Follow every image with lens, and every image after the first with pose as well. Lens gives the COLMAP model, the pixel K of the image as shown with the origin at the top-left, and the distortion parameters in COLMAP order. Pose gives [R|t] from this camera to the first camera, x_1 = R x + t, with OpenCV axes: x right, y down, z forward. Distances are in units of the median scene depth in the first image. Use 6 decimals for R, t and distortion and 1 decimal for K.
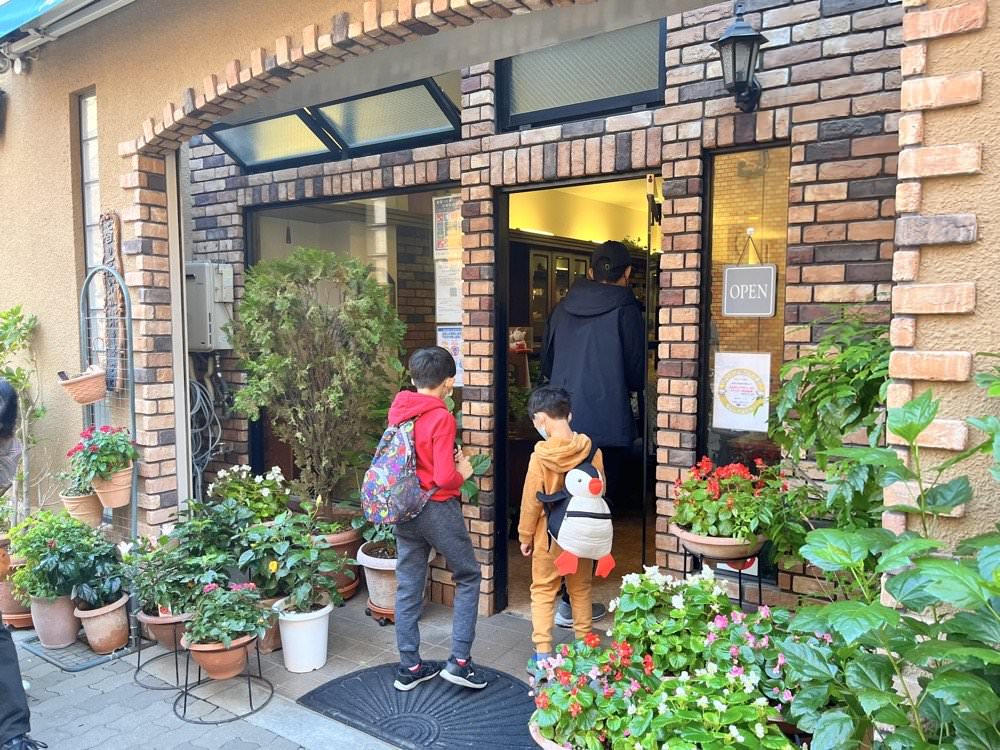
lens RADIAL K [[764.1, 0, 502.5], [0, 764.1, 383.3], [0, 0, 1]] dist [0.061494, -0.003565]
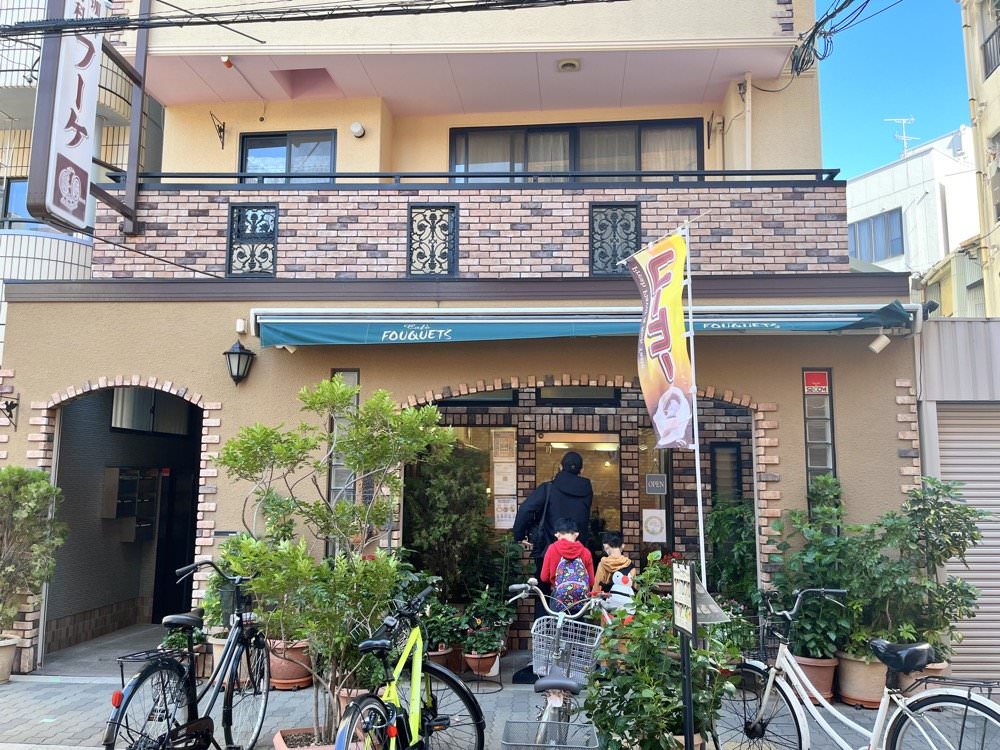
lens RADIAL K [[764.1, 0, 496.9], [0, 764.1, 371.8], [0, 0, 1]] dist [0.061494, -0.003565]
pose [[0.845259, 0.080421, 0.528271, -1.395937], [0.034260, 0.978420, -0.203768, 0.012556], [-0.533258, 0.190335, 0.824262, -0.803069]]
